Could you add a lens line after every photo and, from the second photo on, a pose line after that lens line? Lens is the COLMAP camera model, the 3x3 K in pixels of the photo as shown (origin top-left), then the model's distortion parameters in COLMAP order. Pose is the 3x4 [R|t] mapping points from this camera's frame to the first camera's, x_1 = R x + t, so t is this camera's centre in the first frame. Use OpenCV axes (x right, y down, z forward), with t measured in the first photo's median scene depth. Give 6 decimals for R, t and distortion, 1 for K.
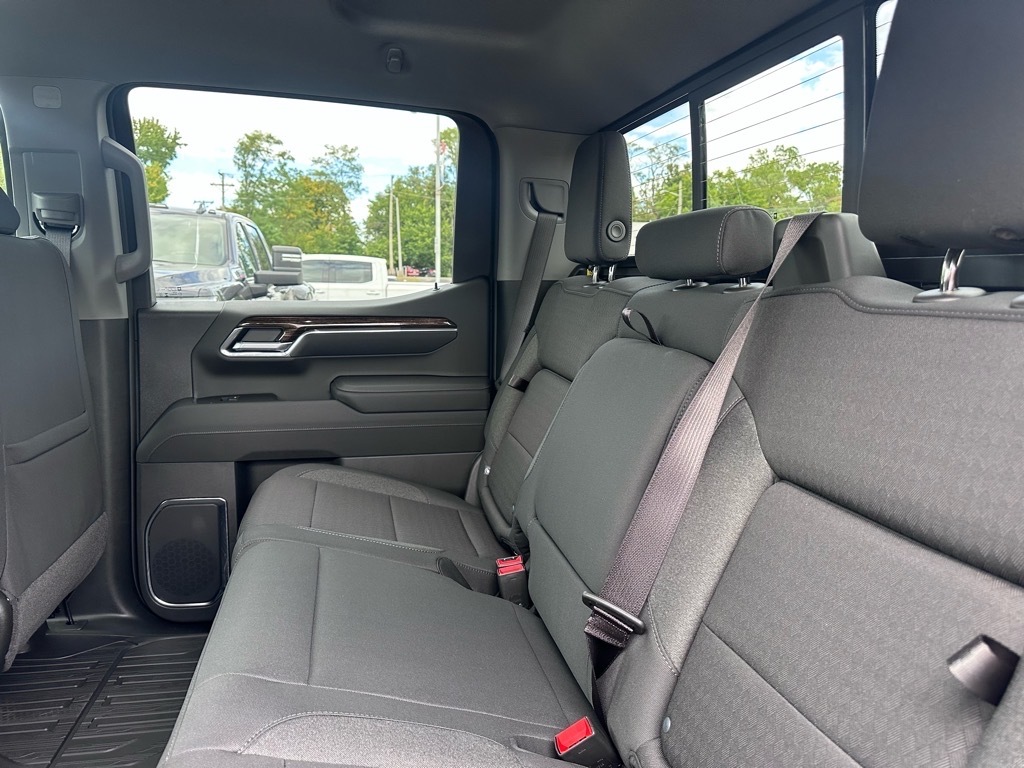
lens RADIAL K [[739.3, 0, 512.0], [0, 739.3, 384.0], [0, 0, 1]] dist [0.053026, -0.082814]
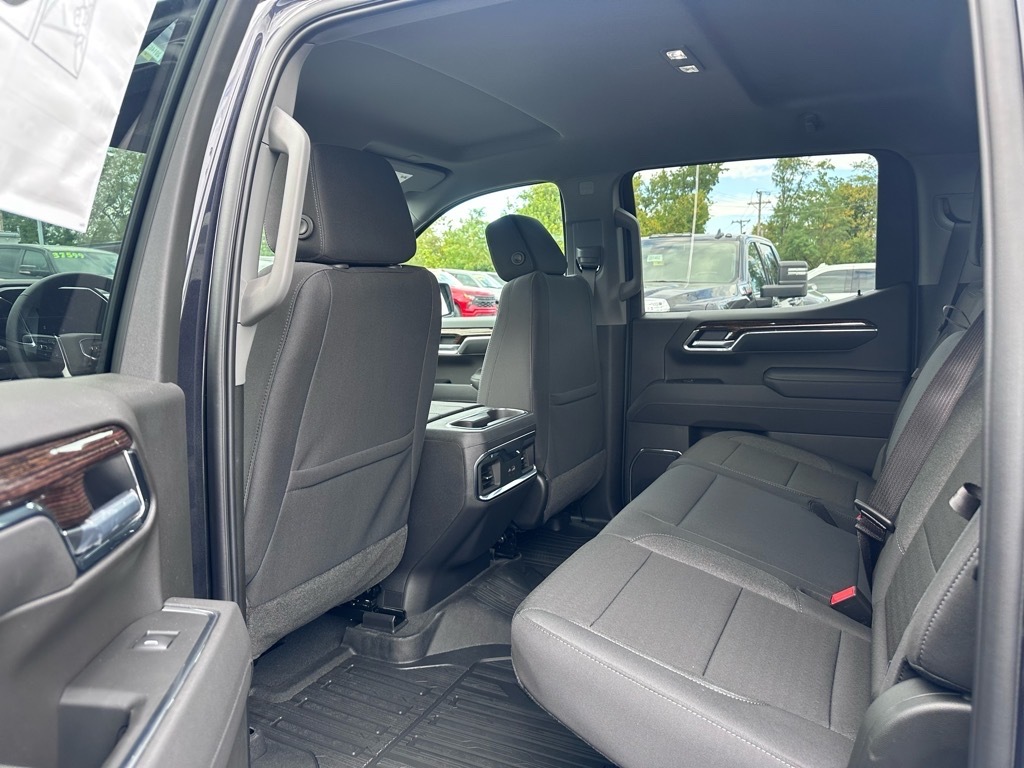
lens RADIAL K [[739.3, 0, 512.0], [0, 739.3, 384.0], [0, 0, 1]] dist [0.053026, -0.082814]
pose [[0.773100, 0.039138, -0.633075, 0.068676], [-0.050480, 0.998725, 0.000098, 0.011741], [0.632272, 0.031882, 0.774090, -0.080469]]
